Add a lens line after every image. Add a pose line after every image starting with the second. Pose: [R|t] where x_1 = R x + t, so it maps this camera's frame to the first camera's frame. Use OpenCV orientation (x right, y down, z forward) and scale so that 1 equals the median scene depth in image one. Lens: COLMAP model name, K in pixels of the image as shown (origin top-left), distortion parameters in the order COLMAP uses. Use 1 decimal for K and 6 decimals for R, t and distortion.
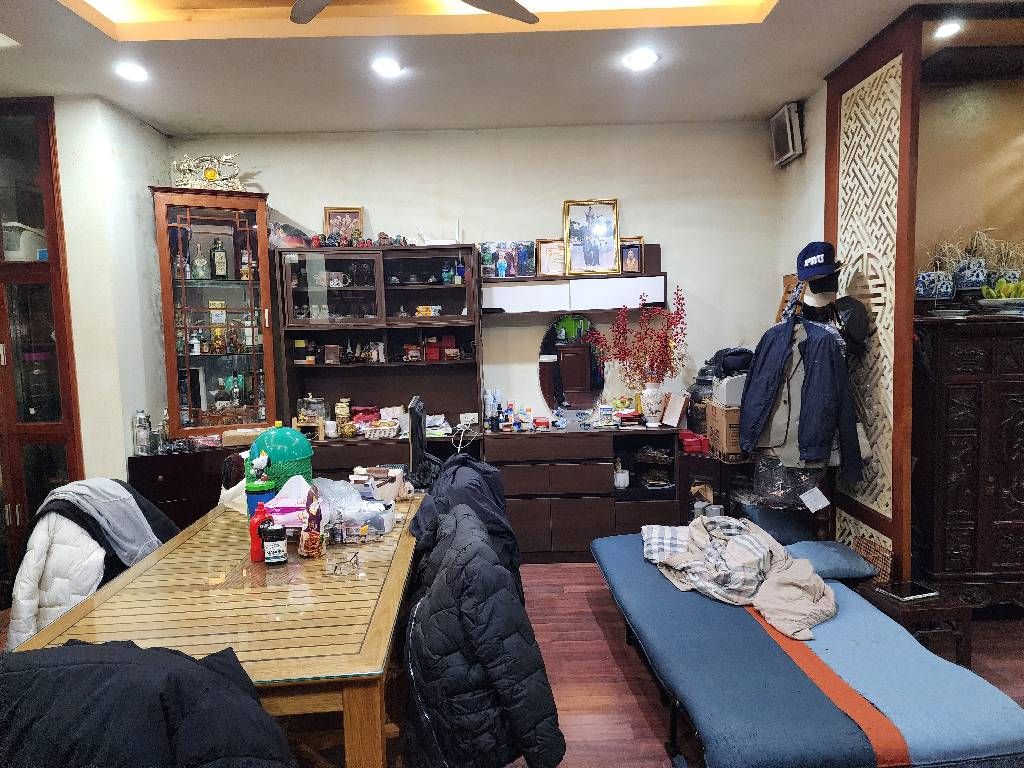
lens RADIAL K [[704.4, 0, 539.9], [0, 704.4, 395.3], [0, 0, 1]] dist [0.064741, -0.017663]
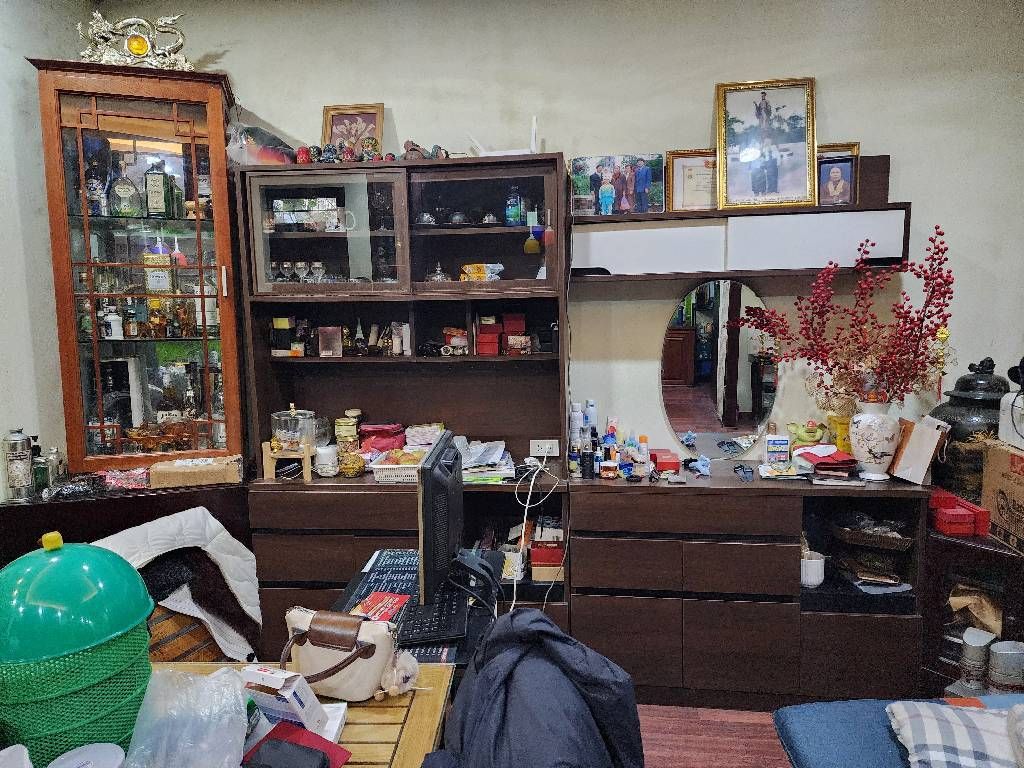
lens RADIAL K [[704.4, 0, 515.8], [0, 704.4, 390.1], [0, 0, 1]] dist [0.064741, -0.017663]
pose [[0.990475, 0.026667, -0.135088, -0.044945], [-0.023561, 0.999421, 0.024542, -0.034076], [0.135664, -0.021125, 0.990530, 0.401973]]
